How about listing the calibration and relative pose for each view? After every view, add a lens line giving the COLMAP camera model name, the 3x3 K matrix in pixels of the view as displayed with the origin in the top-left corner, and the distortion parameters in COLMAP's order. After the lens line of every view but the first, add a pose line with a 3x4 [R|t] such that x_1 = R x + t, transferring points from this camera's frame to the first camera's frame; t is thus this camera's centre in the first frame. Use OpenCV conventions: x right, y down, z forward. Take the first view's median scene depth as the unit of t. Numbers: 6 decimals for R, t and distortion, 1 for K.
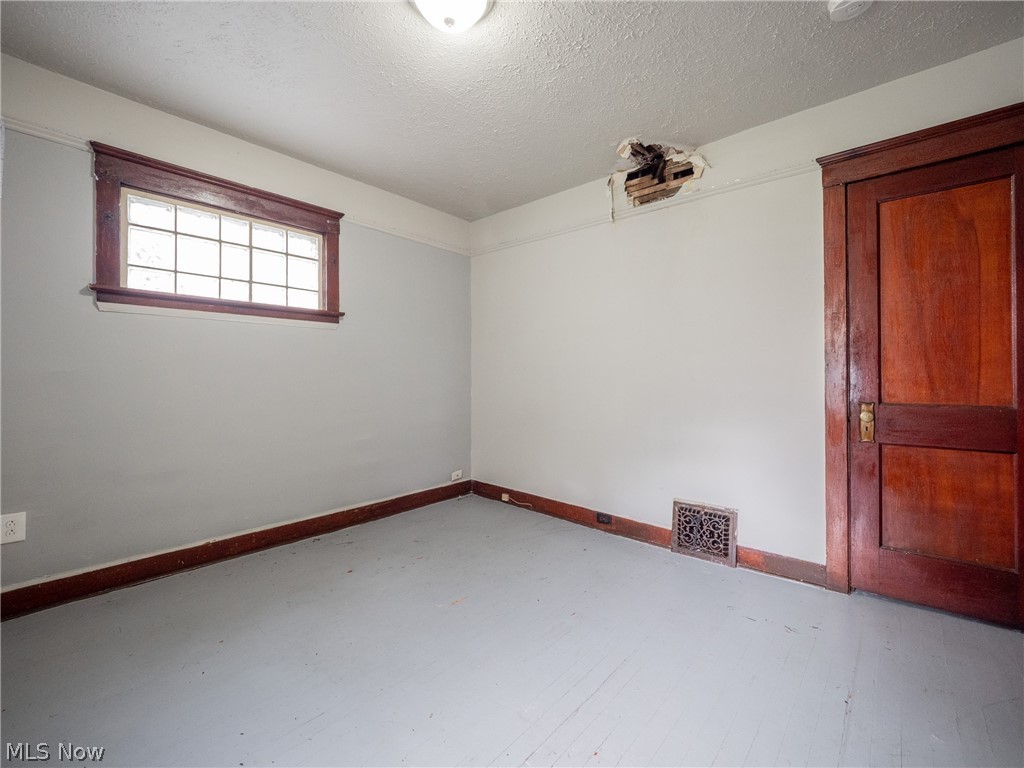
lens RADIAL K [[434.6, 0, 508.8], [0, 434.6, 372.1], [0, 0, 1]] dist [0.001990, -0.000370]
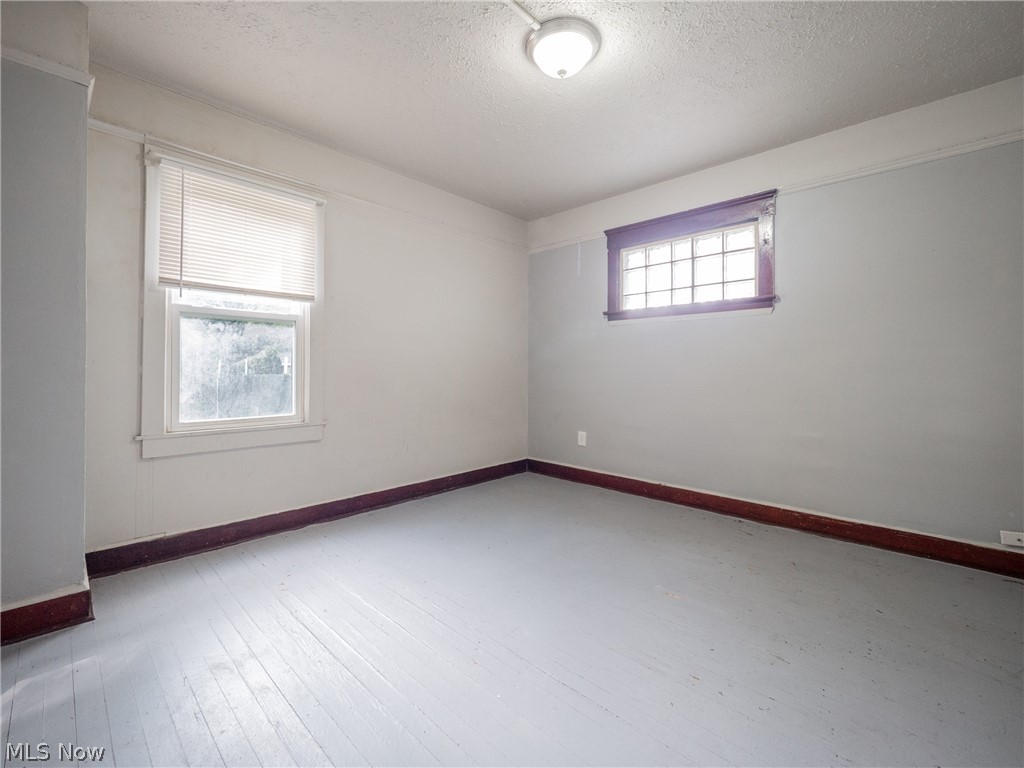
lens RADIAL K [[439.7, 0, 508.2], [0, 439.7, 377.7], [0, 0, 1]] dist [0.018415, -0.011613]
pose [[-0.026836, 0.022350, -0.999390, 0.660780], [0.003108, 0.999747, 0.022274, 0.019378], [0.999635, -0.002508, -0.026899, 0.510742]]
